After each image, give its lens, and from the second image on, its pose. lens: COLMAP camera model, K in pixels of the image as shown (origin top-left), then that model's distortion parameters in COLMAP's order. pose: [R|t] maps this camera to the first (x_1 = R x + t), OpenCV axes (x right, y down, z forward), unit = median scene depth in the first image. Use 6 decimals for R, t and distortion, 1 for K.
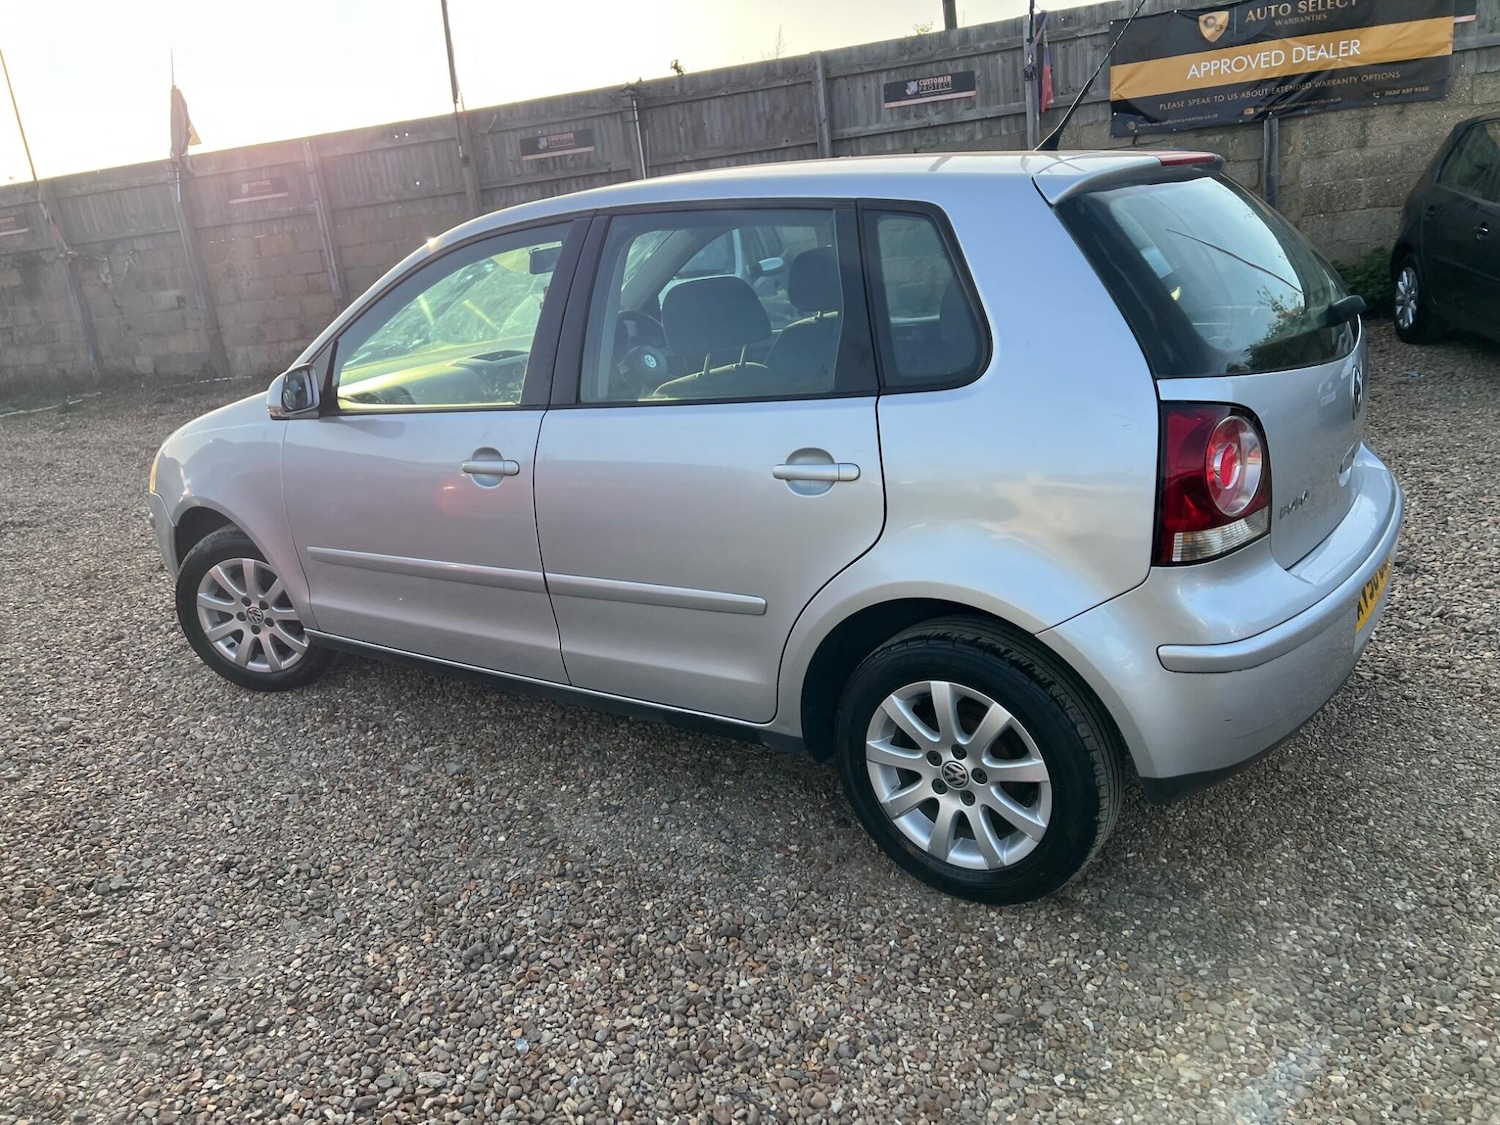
lens RADIAL K [[1127.5, 0, 726.8], [0, 1127.5, 528.1], [0, 0, 1]] dist [0.055461, -0.061127]
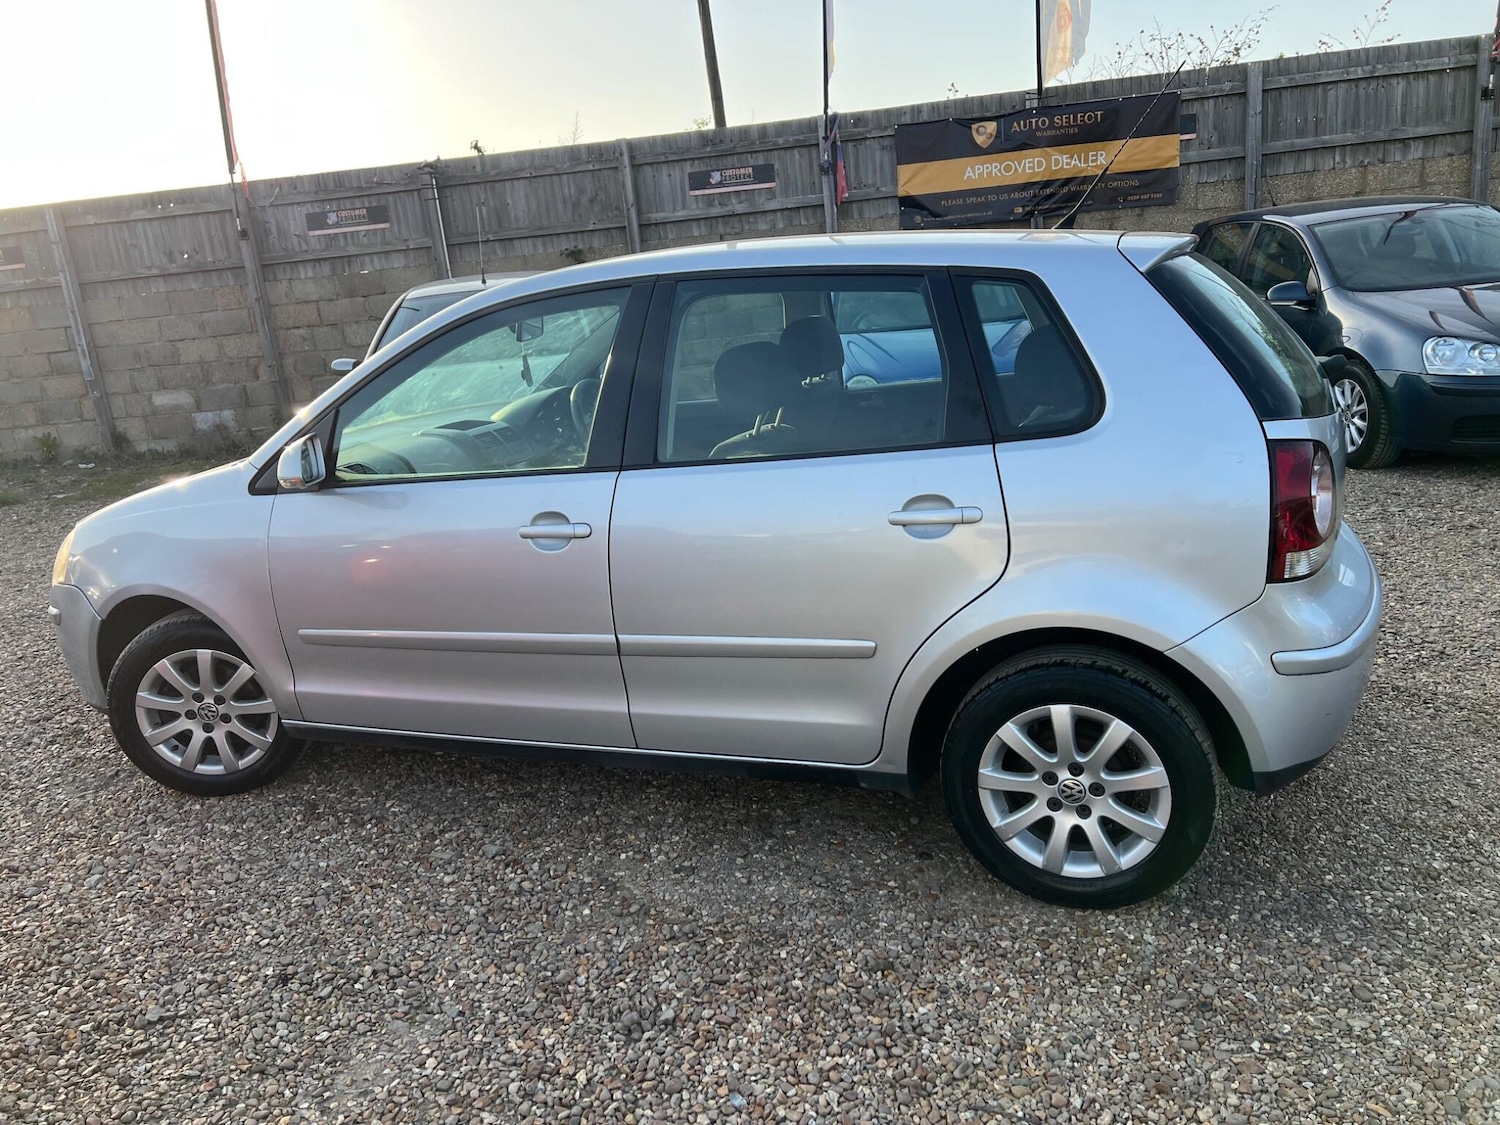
lens RADIAL K [[1127.5, 0, 737.8], [0, 1127.5, 546.0], [0, 0, 1]] dist [0.055461, -0.061127]
pose [[0.969392, -0.040664, 0.242127, -0.302178], [0.054284, 0.997281, -0.049843, 0.017521], [-0.239442, 0.061461, 0.968963, 0.009175]]
